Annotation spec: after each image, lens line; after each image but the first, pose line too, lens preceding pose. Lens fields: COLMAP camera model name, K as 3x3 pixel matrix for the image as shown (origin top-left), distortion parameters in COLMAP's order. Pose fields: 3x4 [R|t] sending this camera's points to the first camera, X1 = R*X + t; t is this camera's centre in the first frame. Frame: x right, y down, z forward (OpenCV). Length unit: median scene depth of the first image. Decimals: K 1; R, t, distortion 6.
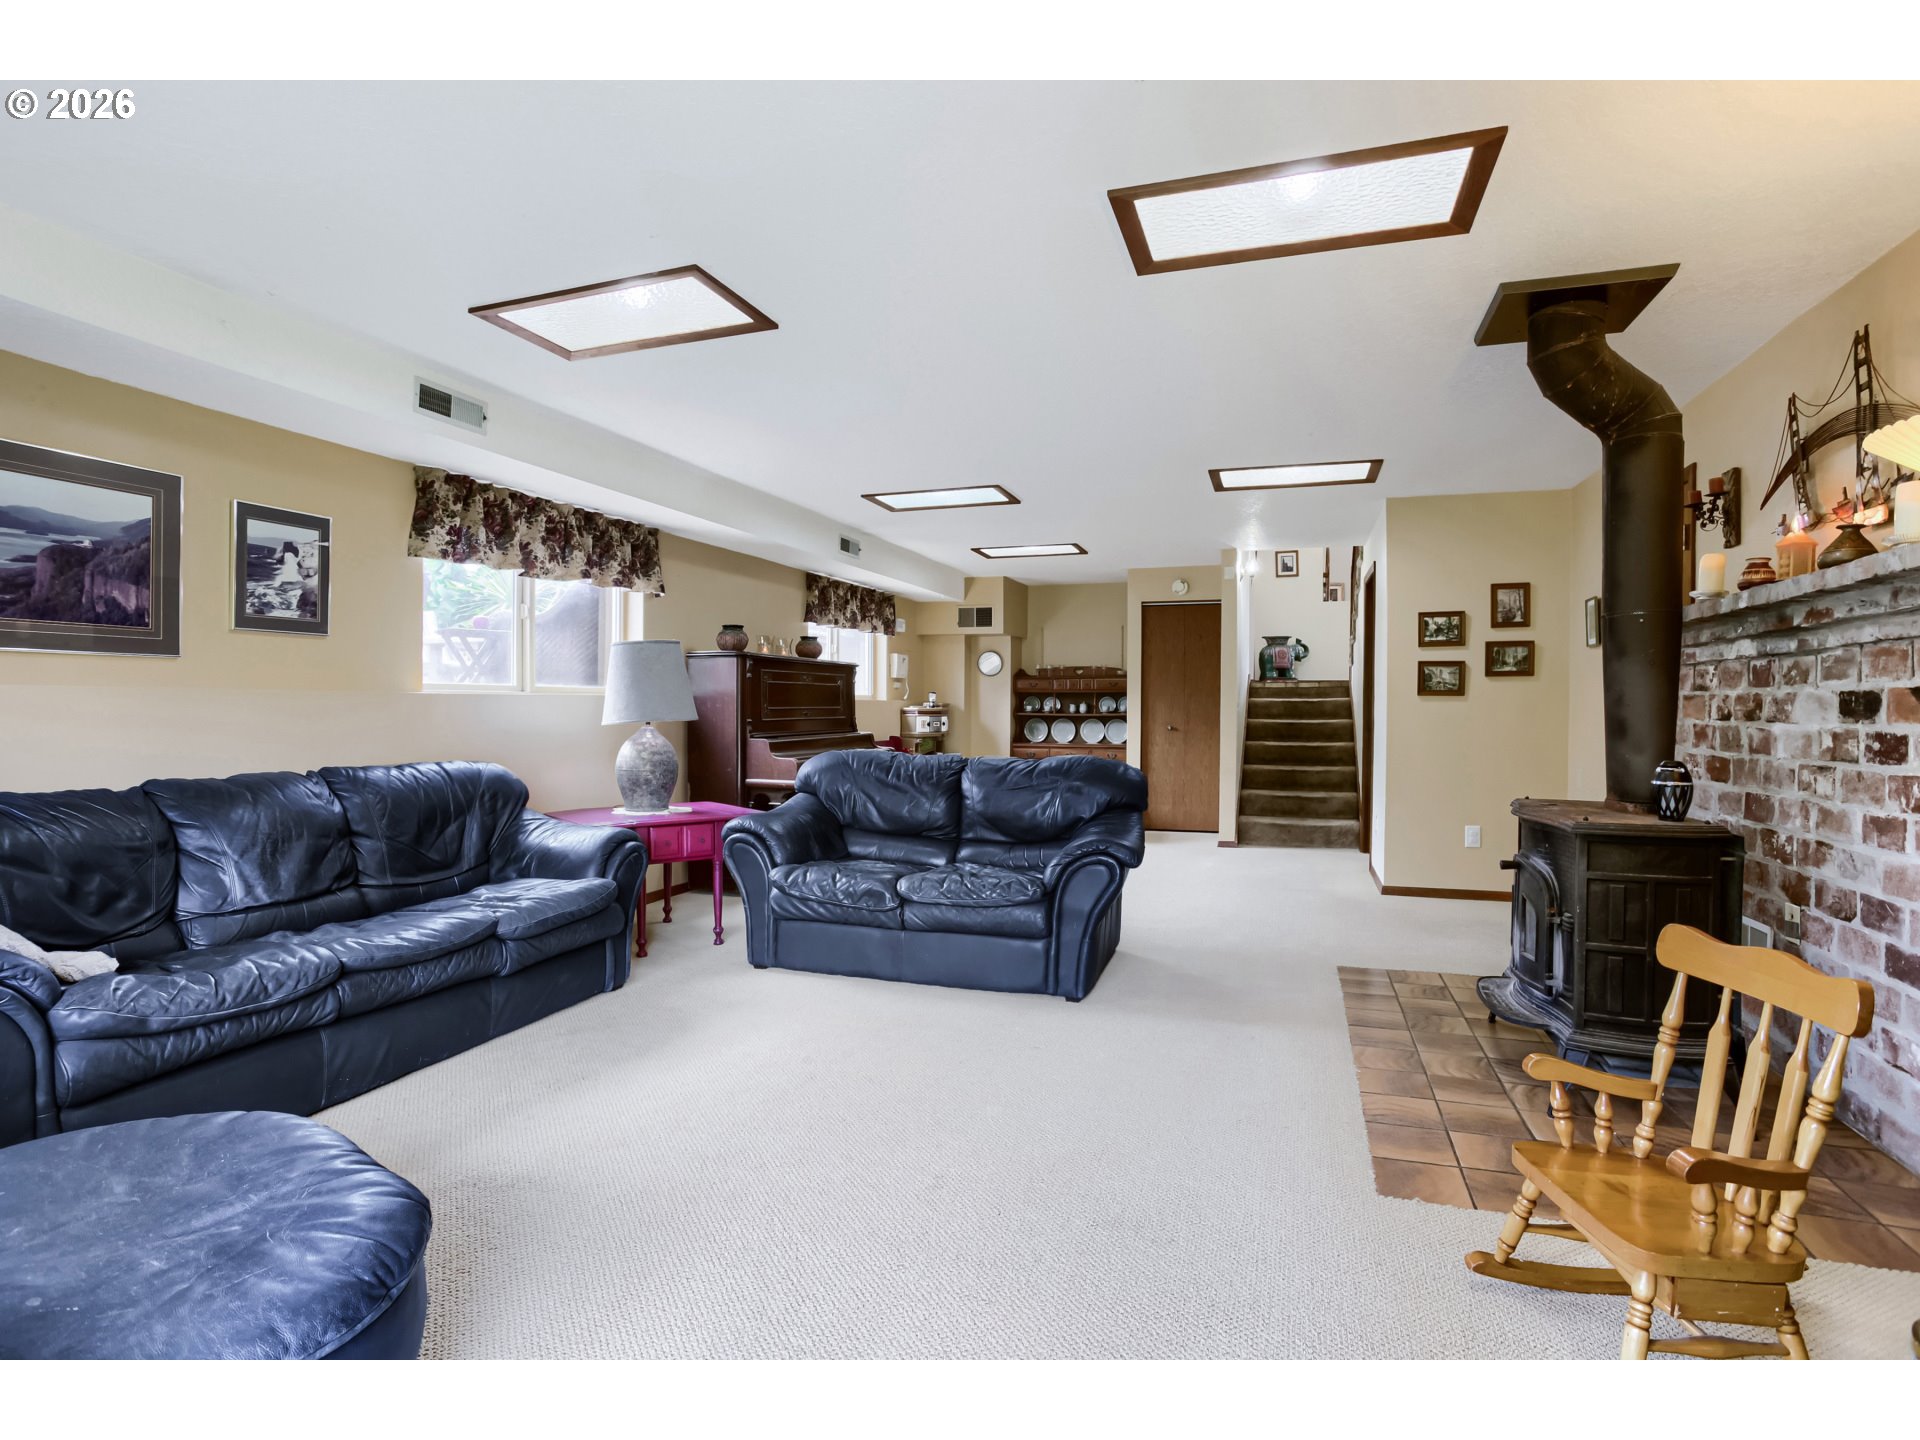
lens RADIAL K [[941.2, 0, 963.0], [0, 941.2, 708.4], [0, 0, 1]] dist [-0.055233, 0.009793]
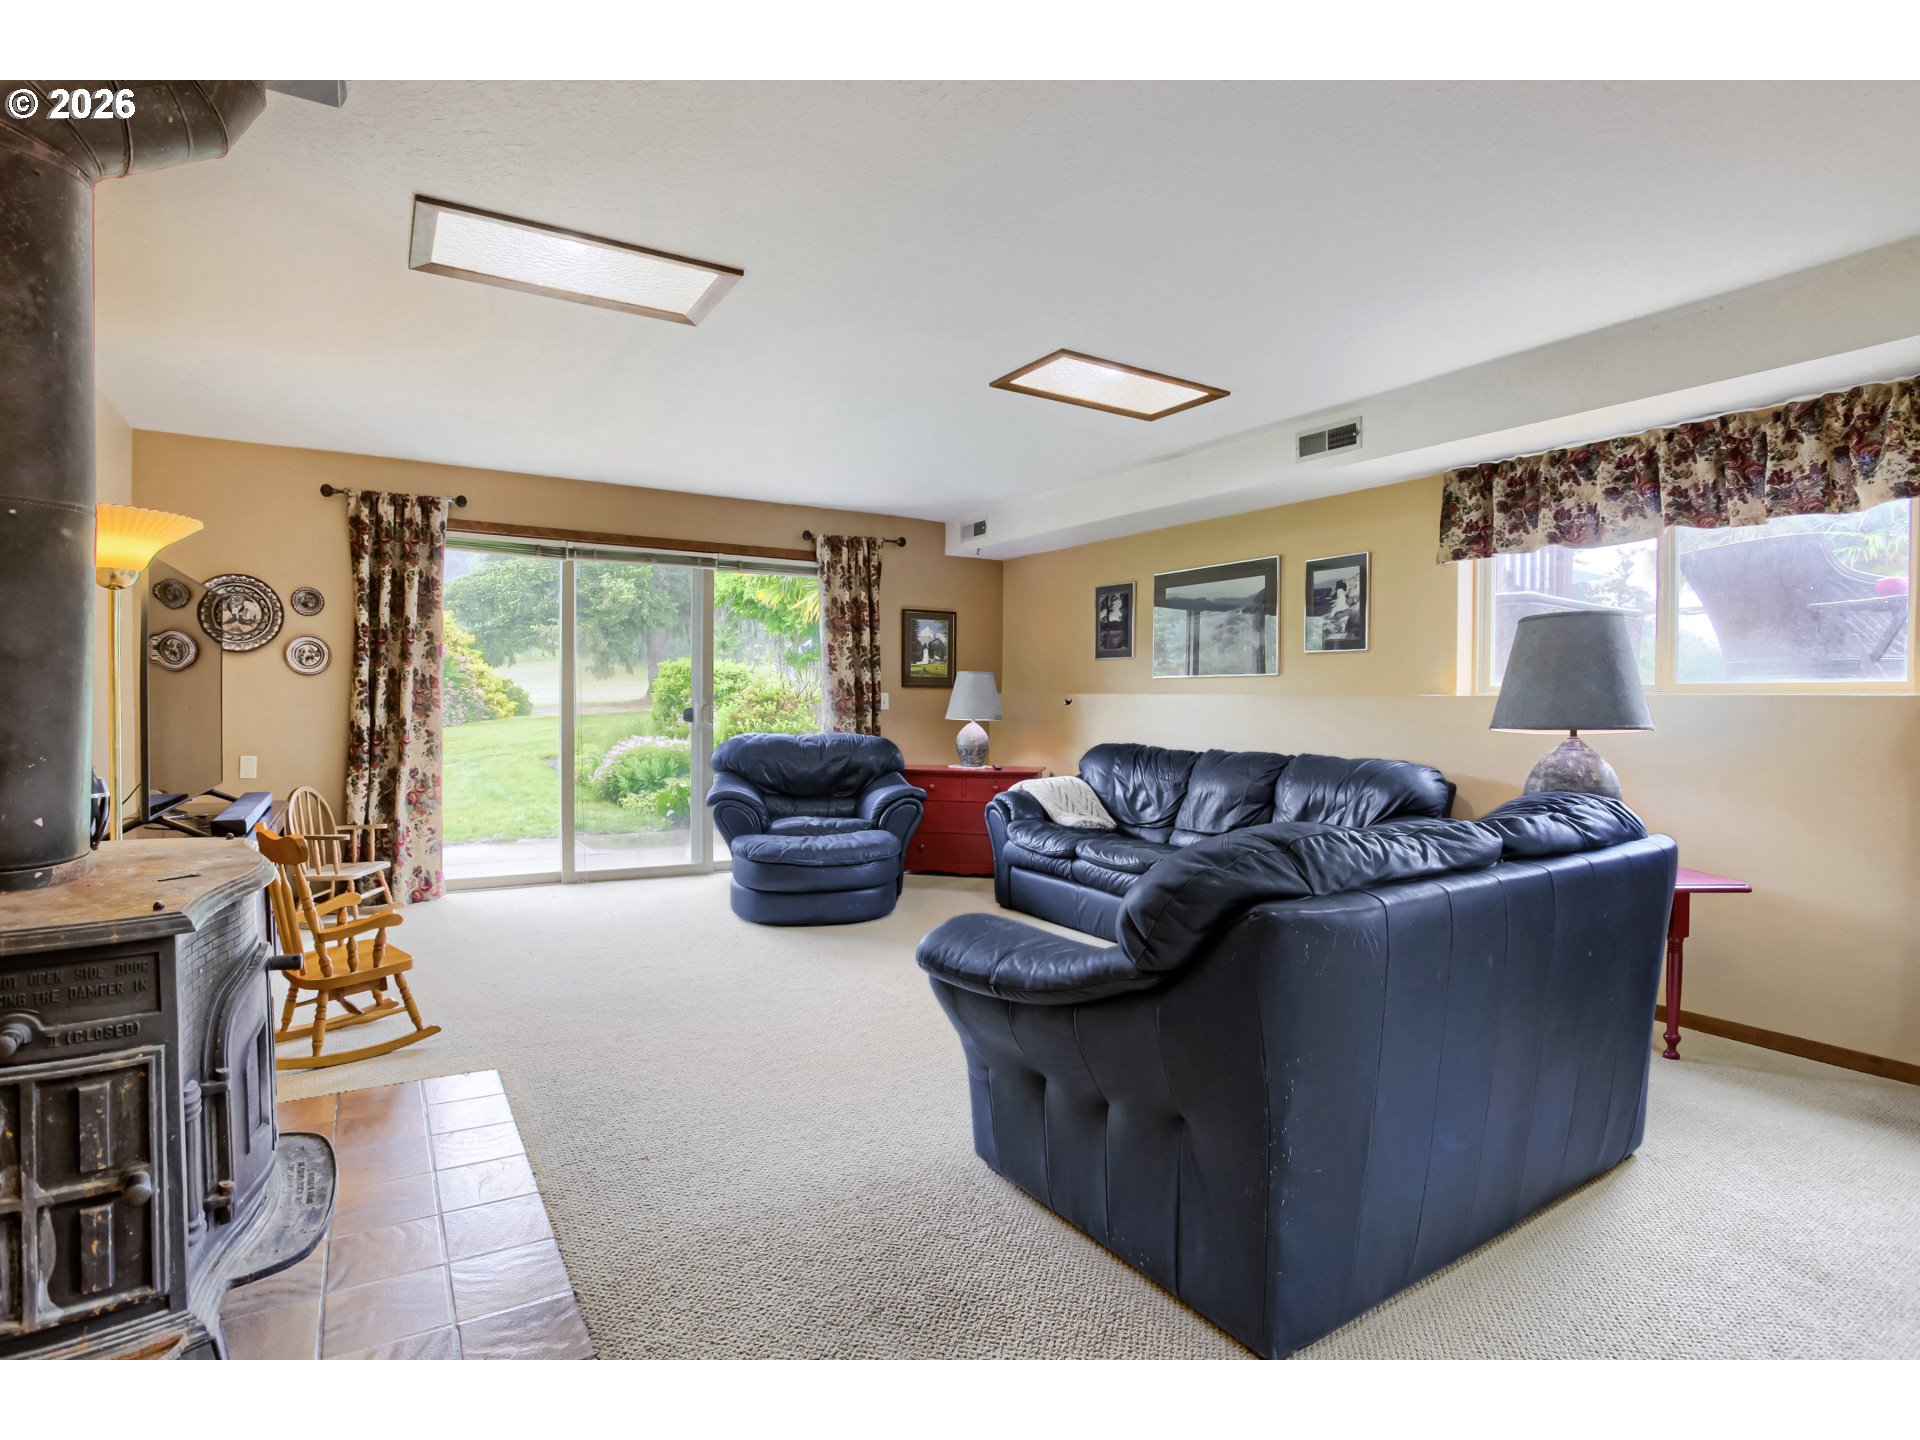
lens RADIAL K [[941.2, 0, 962.2], [0, 941.2, 716.1], [0, 0, 1]] dist [-0.055233, 0.009793]
pose [[-0.629742, 0.000722, -0.776804, 0.615037], [-0.015577, 0.999787, 0.013557, 0.000743], [0.776648, 0.020638, -0.629596, 1.390520]]
